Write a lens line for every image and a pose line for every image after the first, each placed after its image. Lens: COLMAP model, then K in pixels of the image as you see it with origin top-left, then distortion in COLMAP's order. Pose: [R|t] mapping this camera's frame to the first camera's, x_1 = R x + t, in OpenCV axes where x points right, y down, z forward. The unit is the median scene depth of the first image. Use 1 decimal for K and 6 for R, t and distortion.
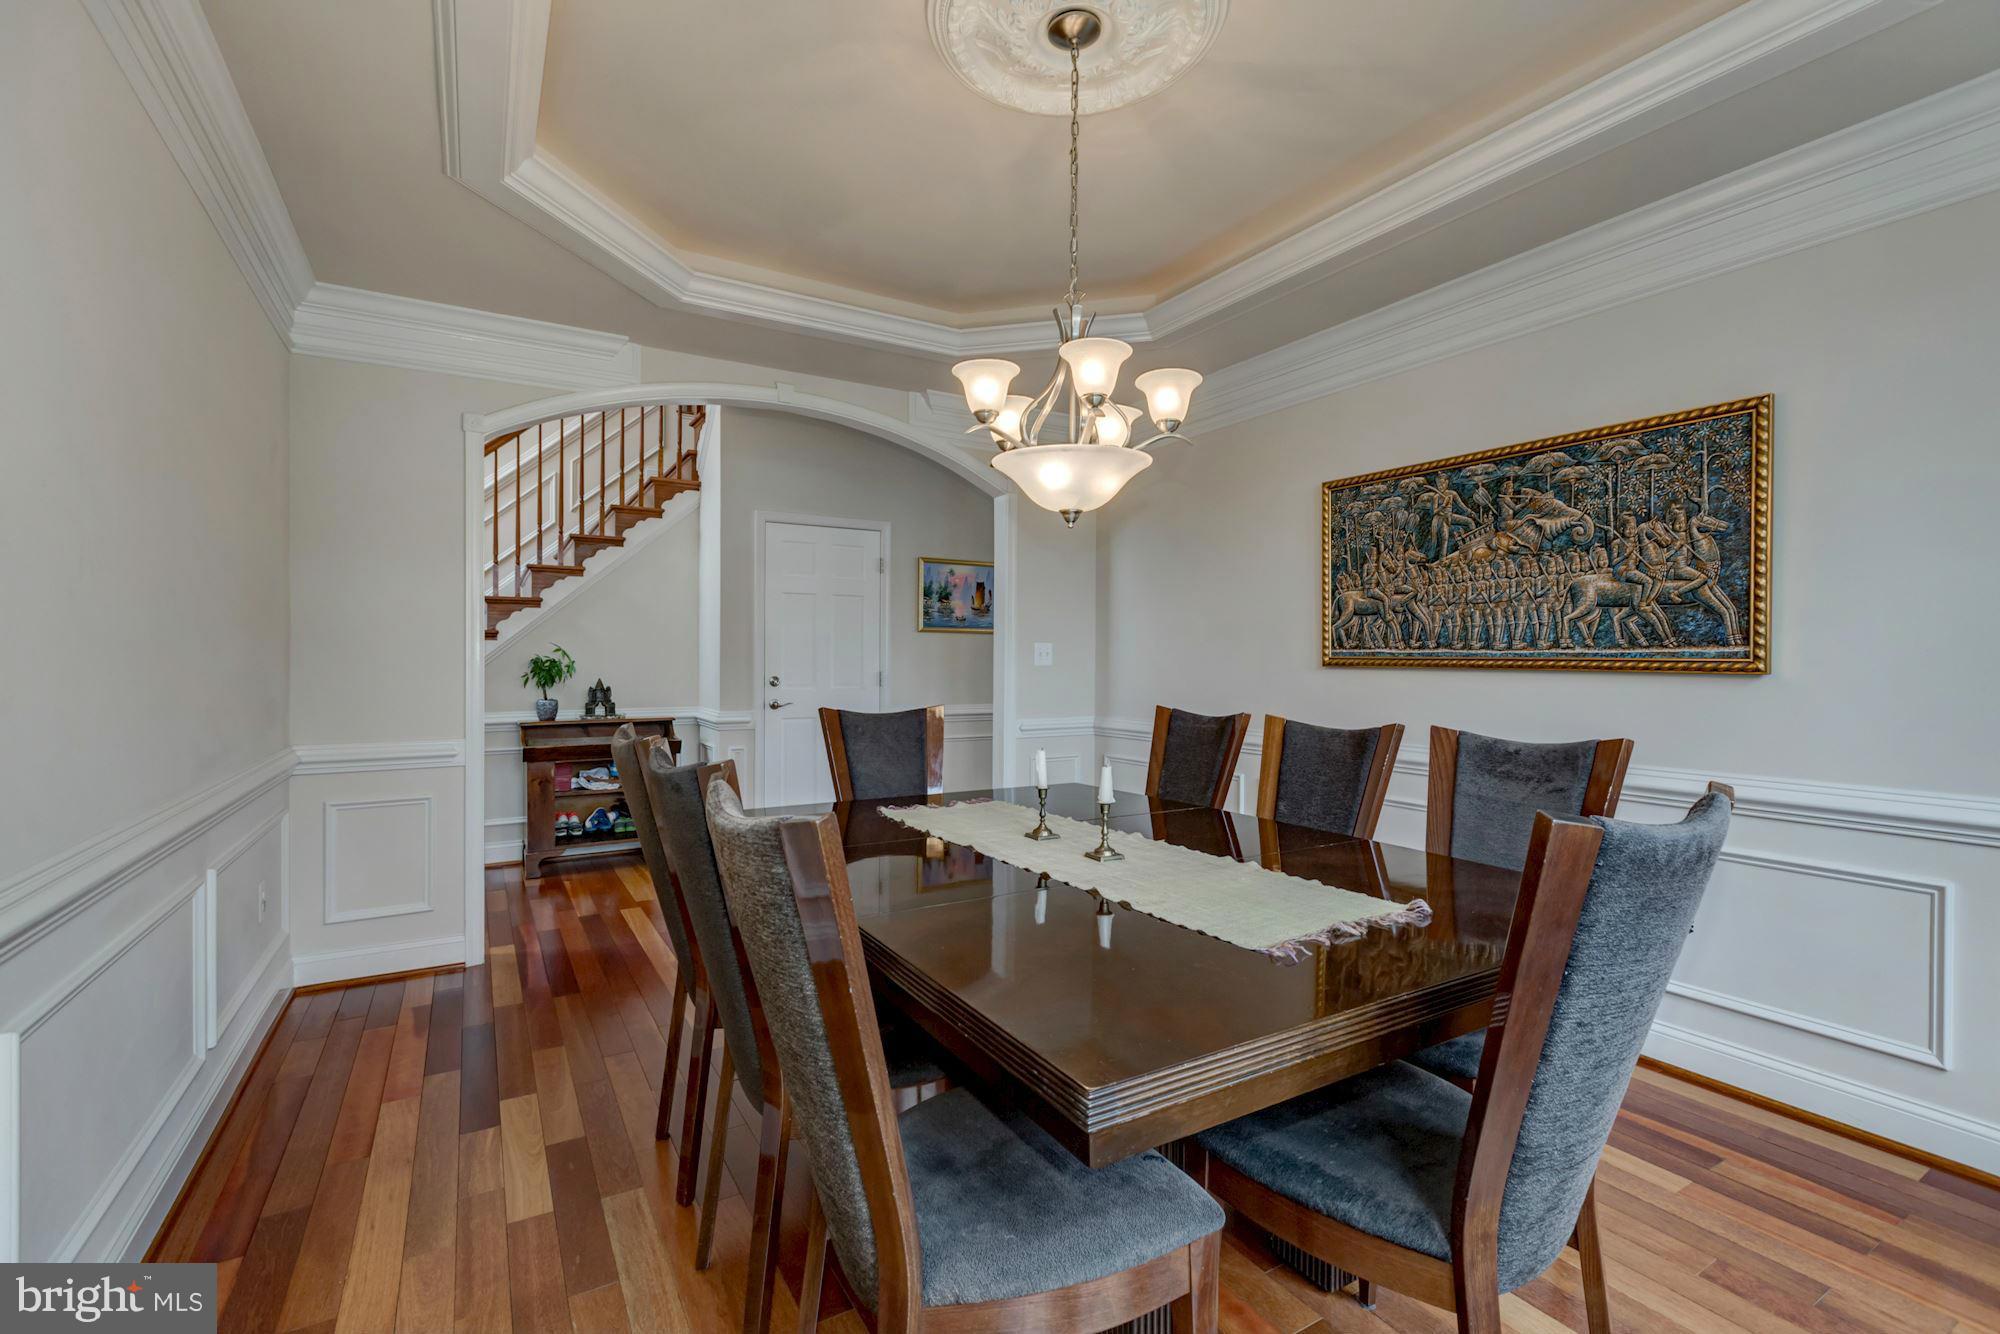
lens RADIAL K [[882.3, 0, 999.1], [0, 882.3, 663.1], [0, 0, 1]] dist [0.000115, 0.000028]
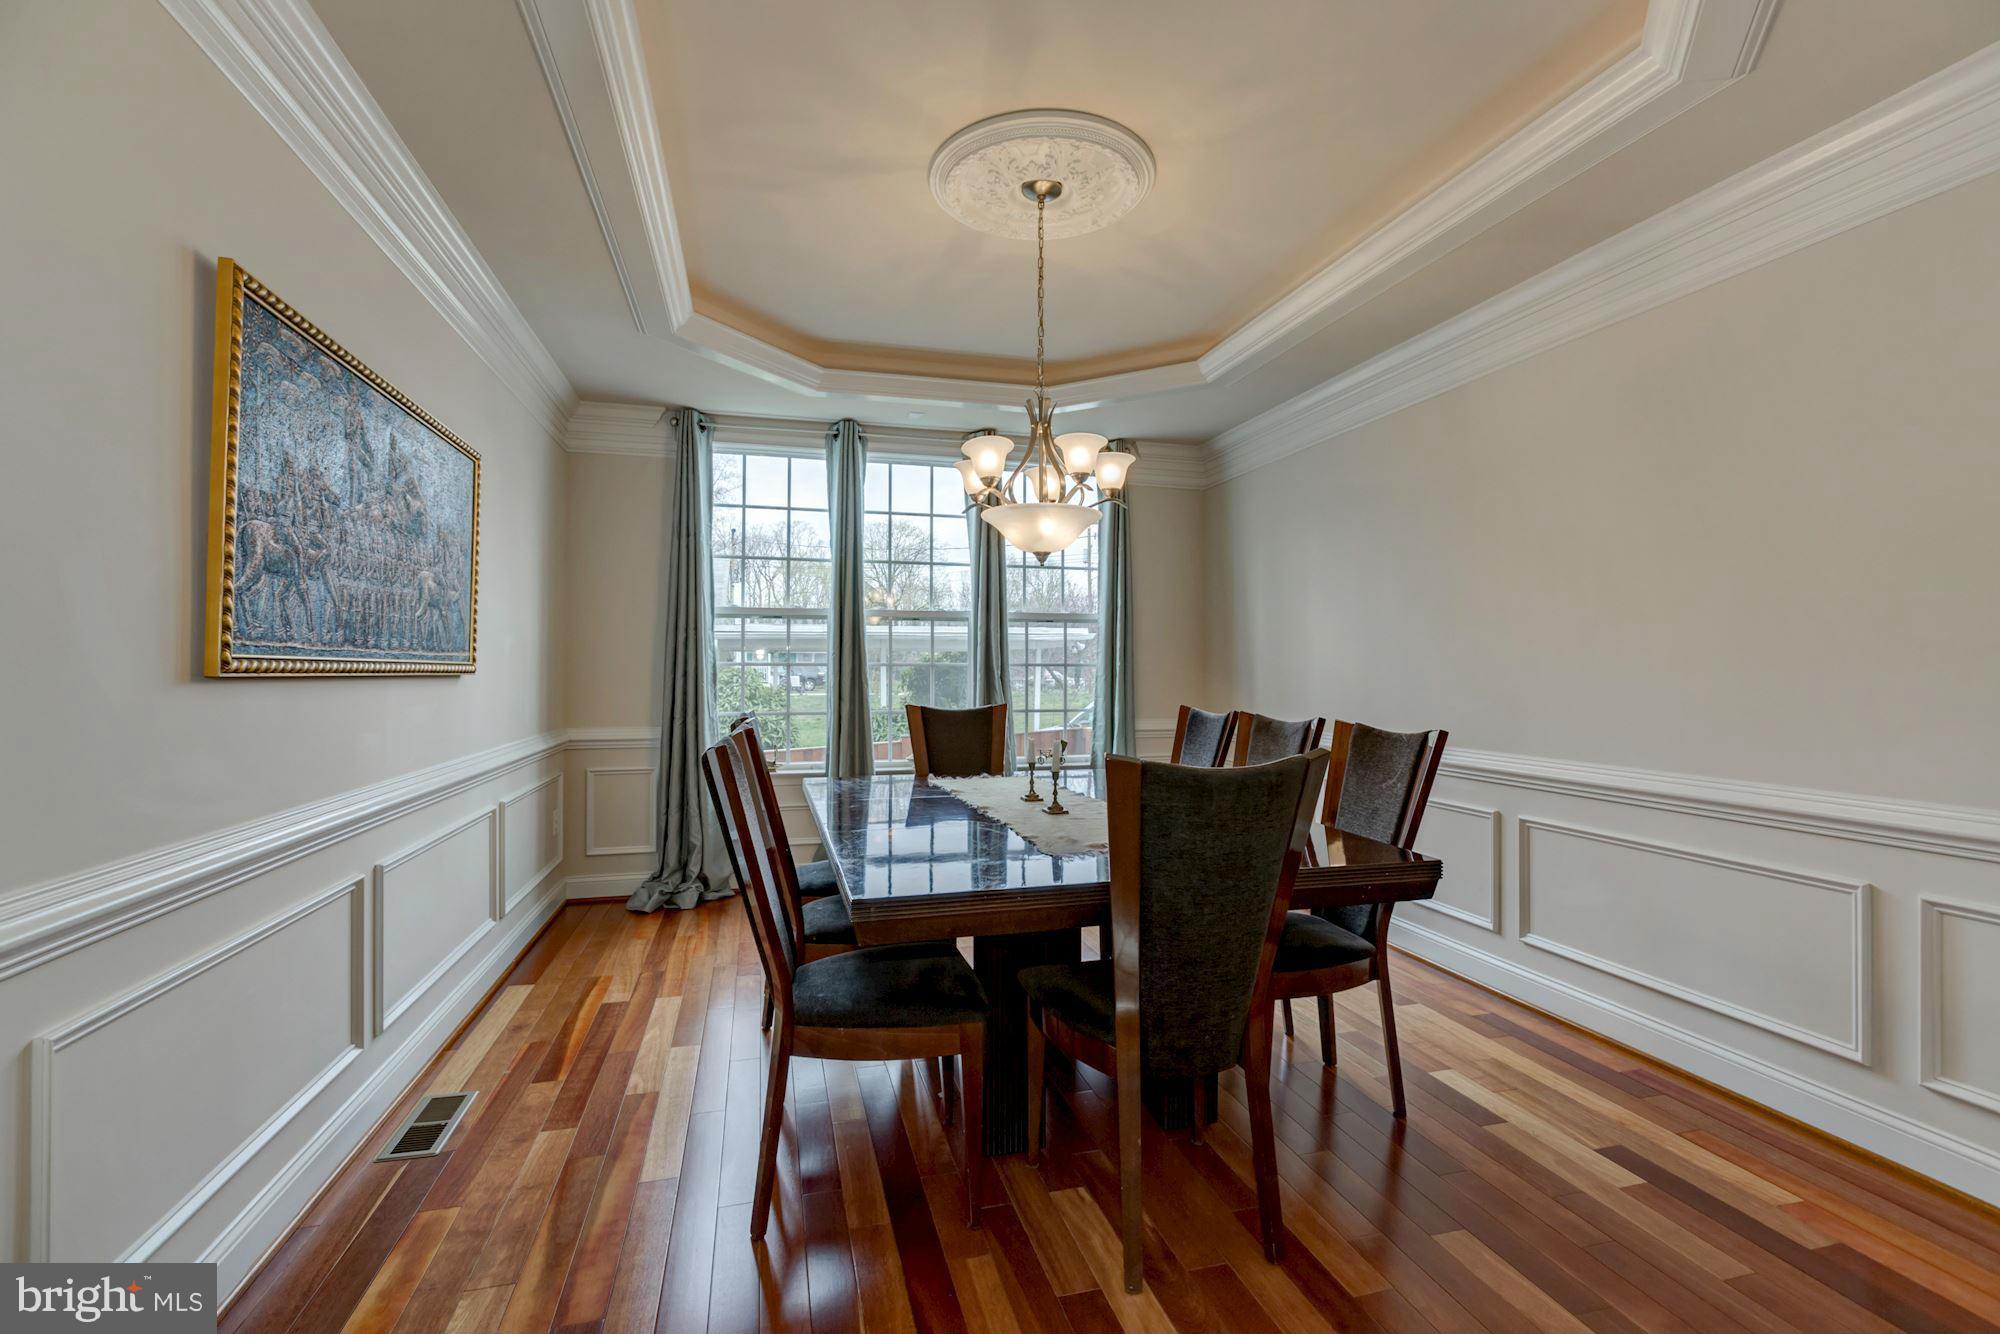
lens RADIAL K [[882.3, 0, 998.2], [0, 882.3, 665.7], [0, 0, 1]] dist [0.000115, 0.000028]
pose [[-0.961969, -0.005579, 0.273103, -0.199919], [-0.004608, 0.999981, 0.004195, -0.008870], [-0.273121, 0.002777, -0.961976, 2.128705]]
